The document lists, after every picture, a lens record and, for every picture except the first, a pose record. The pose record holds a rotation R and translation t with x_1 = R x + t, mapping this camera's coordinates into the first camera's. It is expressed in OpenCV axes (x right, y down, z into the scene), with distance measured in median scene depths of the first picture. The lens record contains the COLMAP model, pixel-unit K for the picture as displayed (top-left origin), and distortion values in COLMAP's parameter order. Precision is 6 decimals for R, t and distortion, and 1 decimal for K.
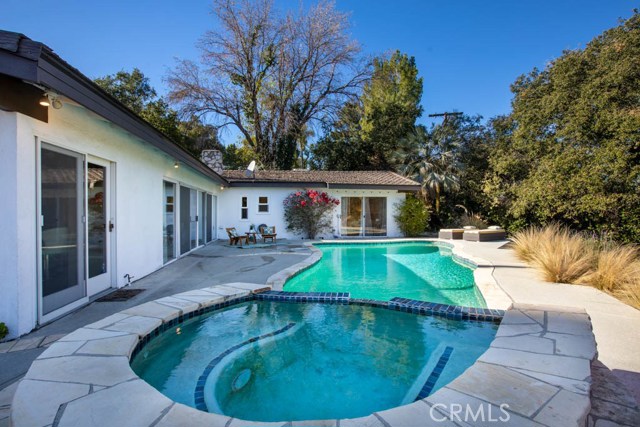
lens RADIAL K [[323.6, 0, 320.0], [0, 323.6, 213.5], [0, 0, 1]] dist [-0.061034, 0.030076]
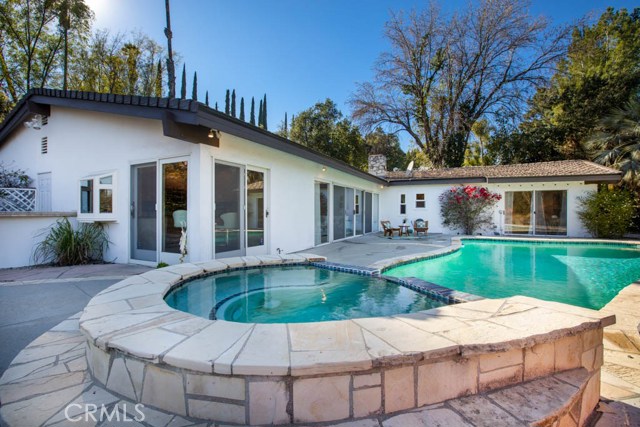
lens RADIAL K [[290.8, 0, 321.1], [0, 290.8, 209.9], [0, 0, 1]] dist [-0.035608, 0.009334]
pose [[0.825852, 0.000229, -0.563887, 0.087228], [-0.004654, 0.999969, -0.006411, 0.009266], [0.563867, 0.007918, 0.825827, 0.012283]]
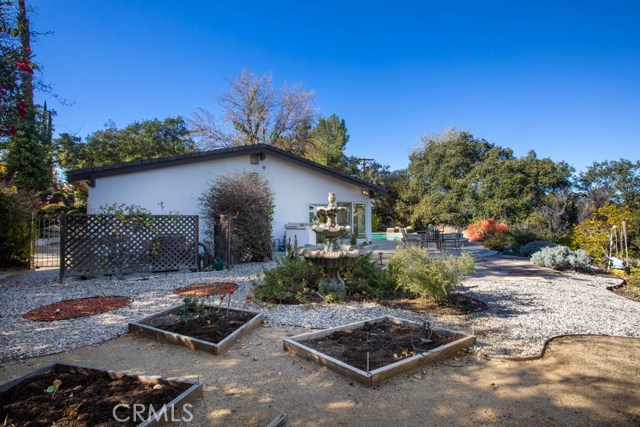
lens RADIAL K [[304.8, 0, 320.0], [0, 304.8, 213.5], [0, 0, 1]] dist [-0.038199, 0.011555]
pose [[0.932017, 0.010905, 0.362249, -0.640493], [-0.001798, 0.999674, -0.025469, 0.002350], [-0.362409, 0.023087, 0.931733, -0.597522]]
